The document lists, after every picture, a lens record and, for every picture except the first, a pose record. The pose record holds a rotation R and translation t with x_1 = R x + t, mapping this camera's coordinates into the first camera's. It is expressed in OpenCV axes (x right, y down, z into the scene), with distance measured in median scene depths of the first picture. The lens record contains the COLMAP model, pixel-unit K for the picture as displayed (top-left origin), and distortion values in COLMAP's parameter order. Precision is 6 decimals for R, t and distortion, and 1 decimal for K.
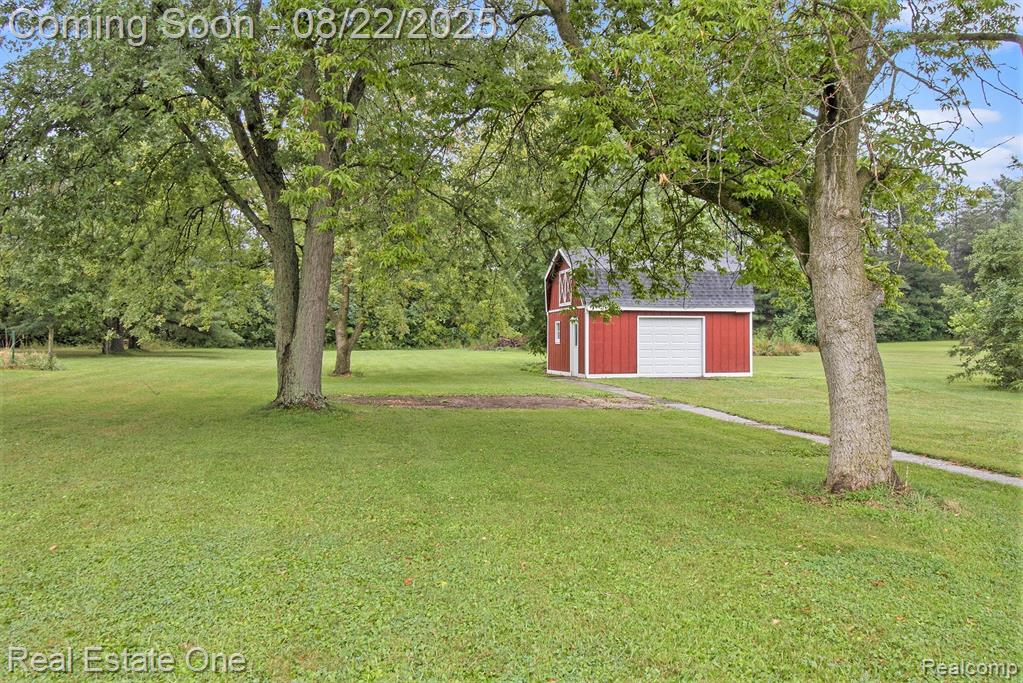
lens RADIAL K [[812.3, 0, 511.5], [0, 812.3, 341.5], [0, 0, 1]] dist [0.006889, 0.003340]
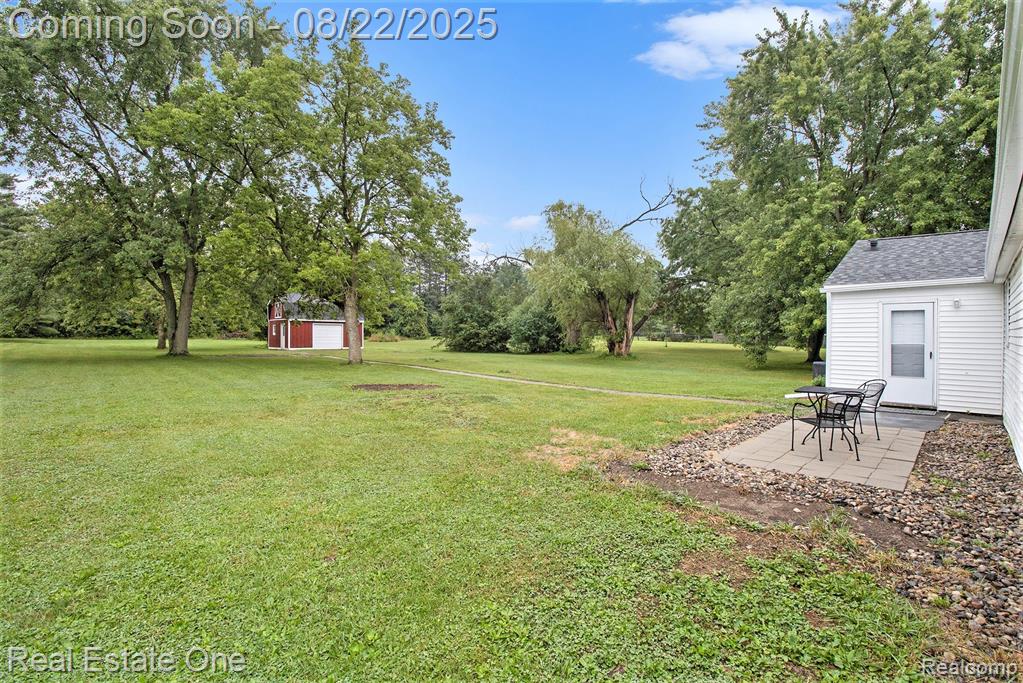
lens RADIAL K [[476.4, 0, 511.5], [0, 476.4, 341.5], [0, 0, 1]] dist [-0.000327, -0.000050]
pose [[0.861082, -0.003545, 0.508453, -0.052352], [-0.001806, 0.999948, 0.010031, 0.006744], [-0.508462, -0.009556, 0.861031, -0.495514]]
